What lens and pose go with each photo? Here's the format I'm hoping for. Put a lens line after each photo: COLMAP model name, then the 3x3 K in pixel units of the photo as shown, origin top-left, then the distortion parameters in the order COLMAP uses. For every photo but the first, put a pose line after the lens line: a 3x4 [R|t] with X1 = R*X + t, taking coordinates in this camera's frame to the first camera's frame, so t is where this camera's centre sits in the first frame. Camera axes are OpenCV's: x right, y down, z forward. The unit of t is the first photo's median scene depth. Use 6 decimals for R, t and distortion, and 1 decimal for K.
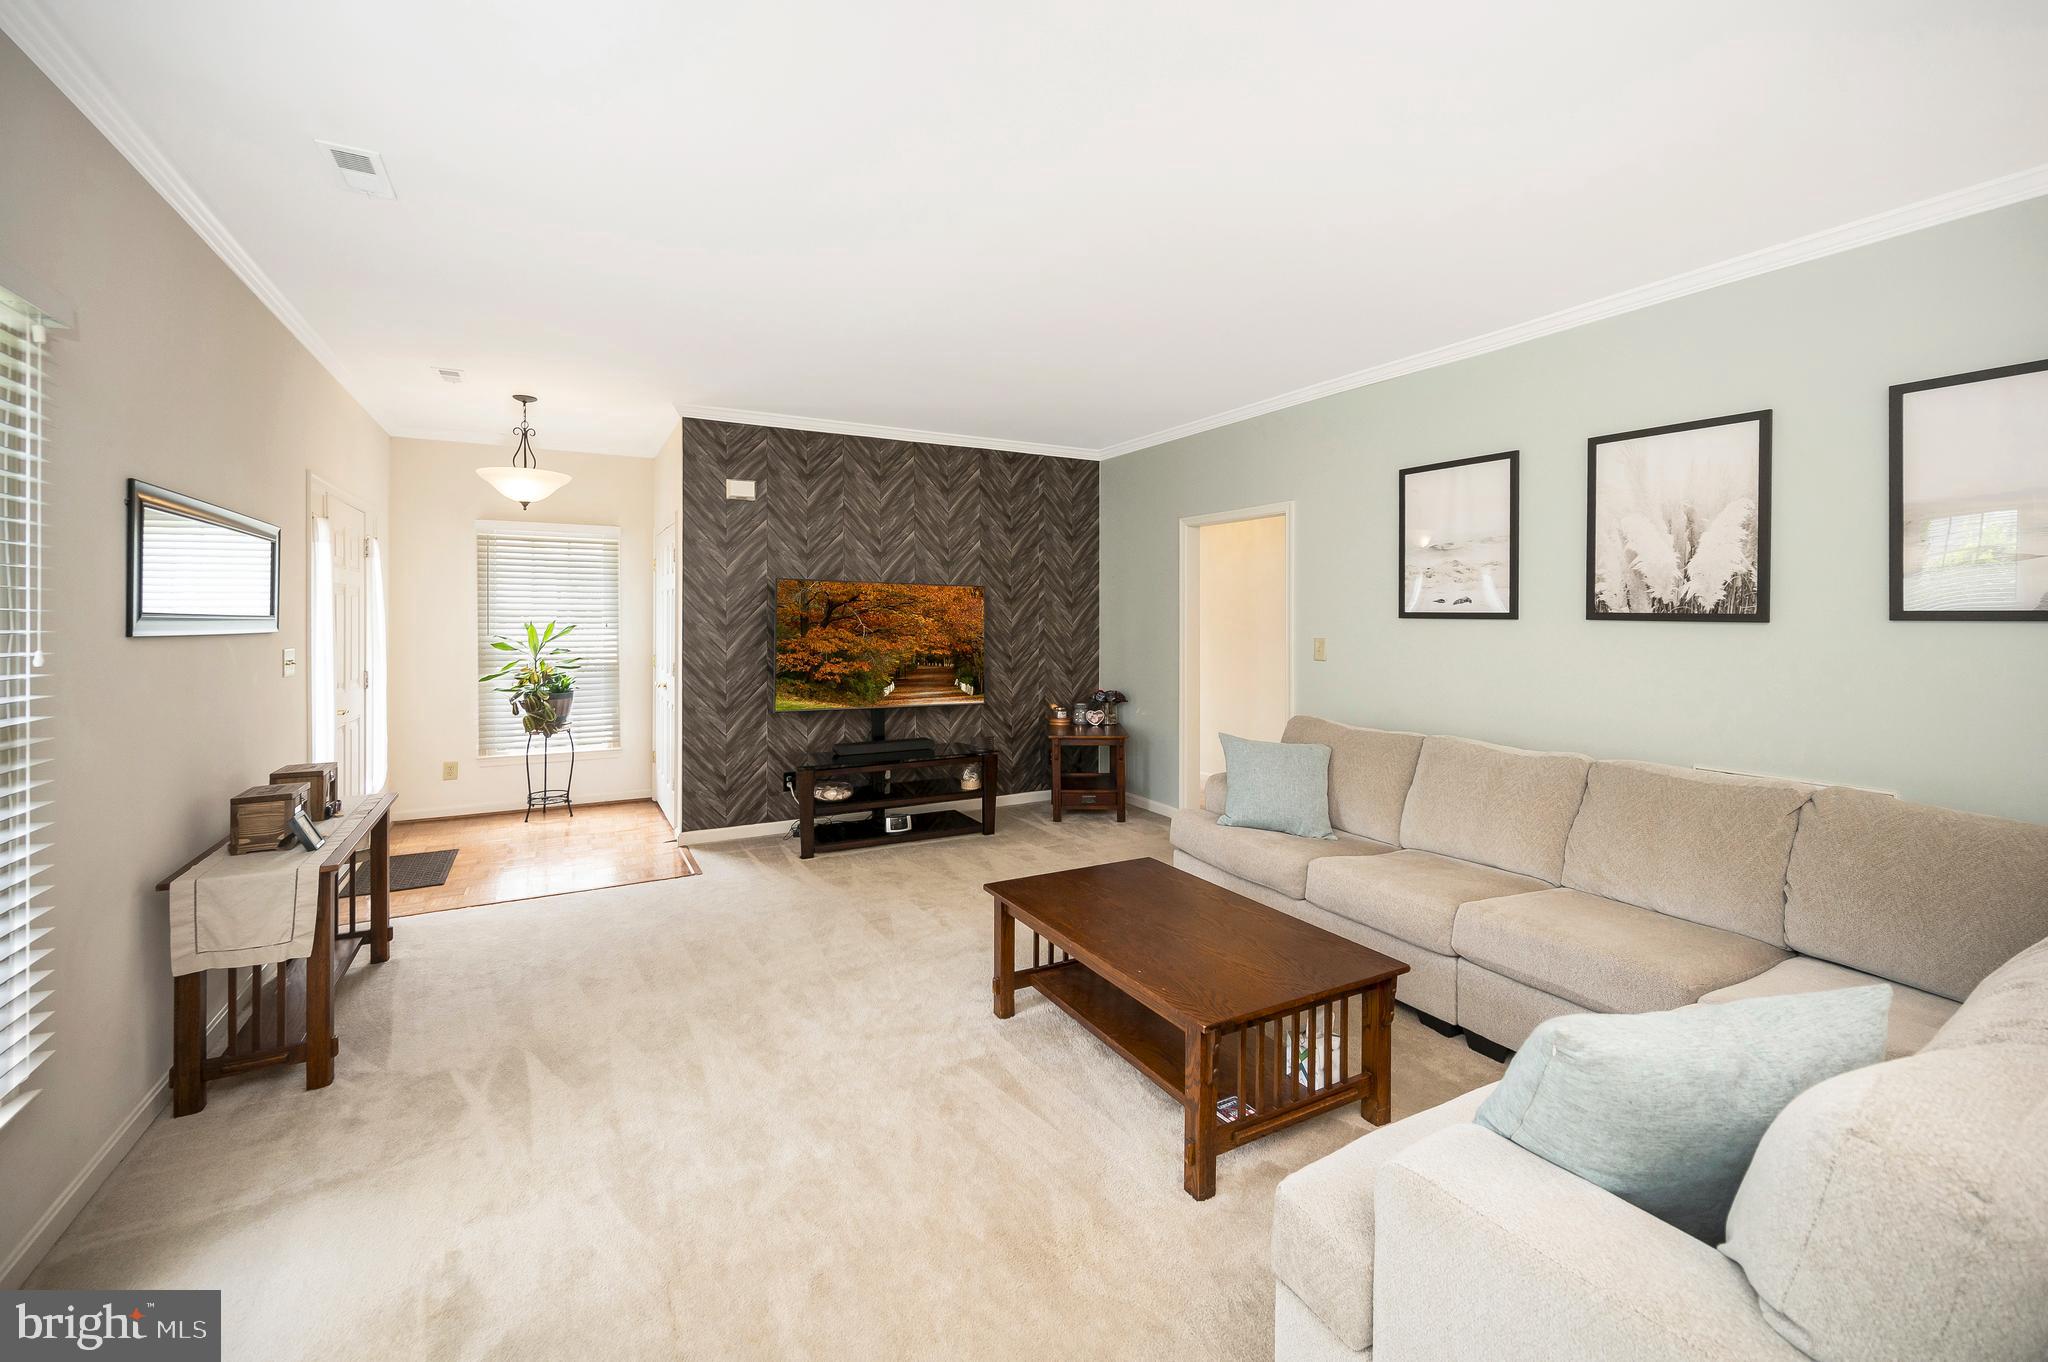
lens RADIAL K [[843.9, 0, 1028.2], [0, 843.9, 628.4], [0, 0, 1]] dist [0.002555, 0.000170]
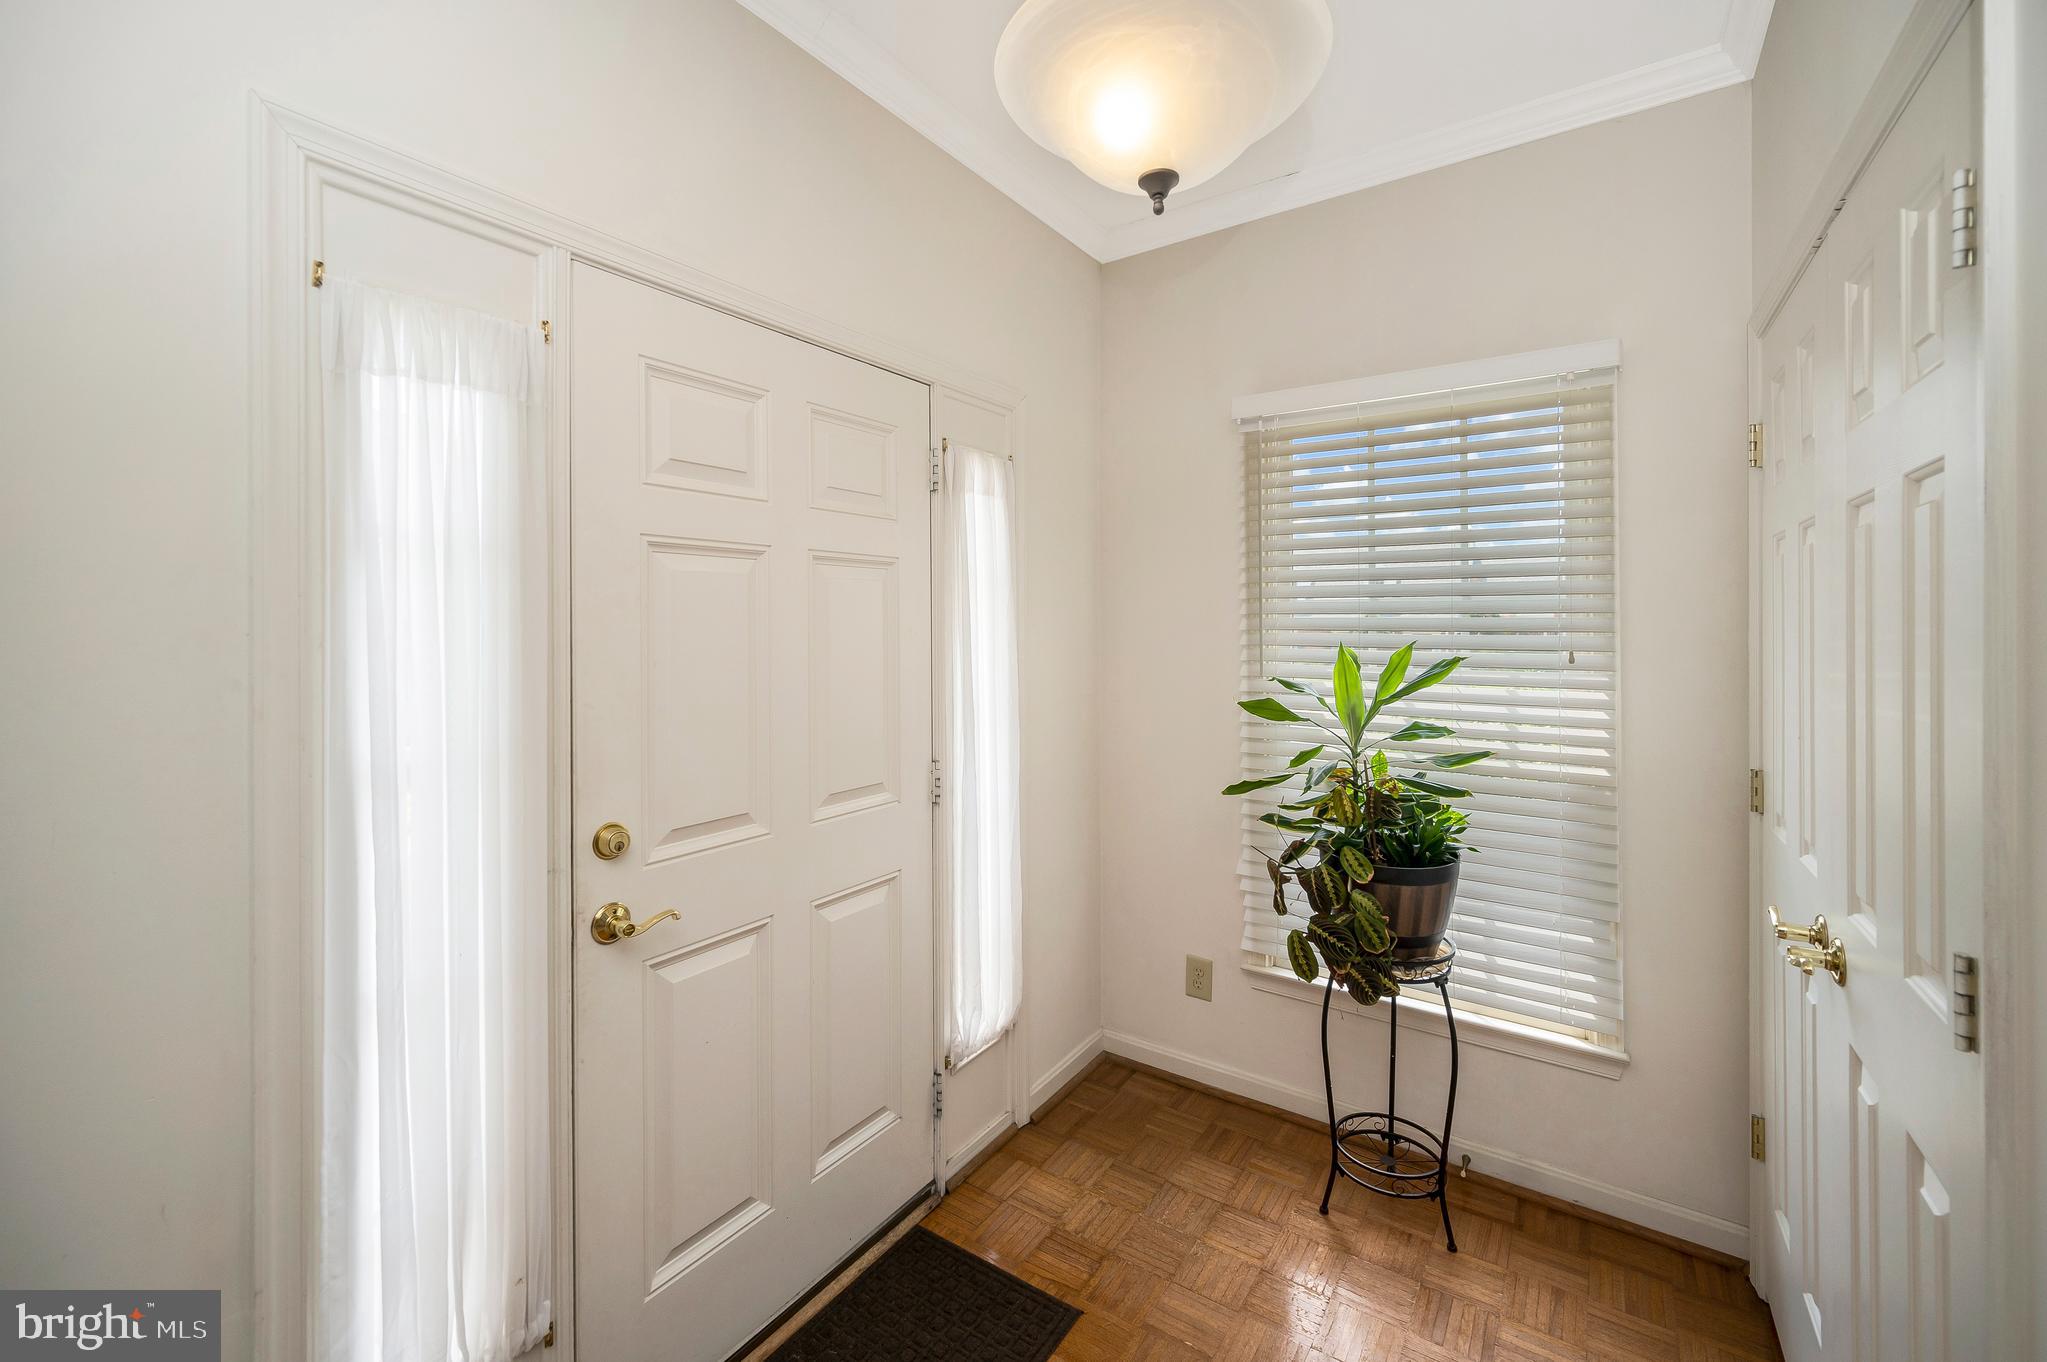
lens RADIAL K [[843.5, 0, 1027.7], [0, 843.5, 628.4], [0, 0, 1]] dist [0.002555, 0.000170]
pose [[0.450767, -0.001353, -0.892641, -0.345569], [-0.007175, 0.999961, -0.005139, -0.012309], [0.892613, 0.008722, 0.450739, 0.755765]]
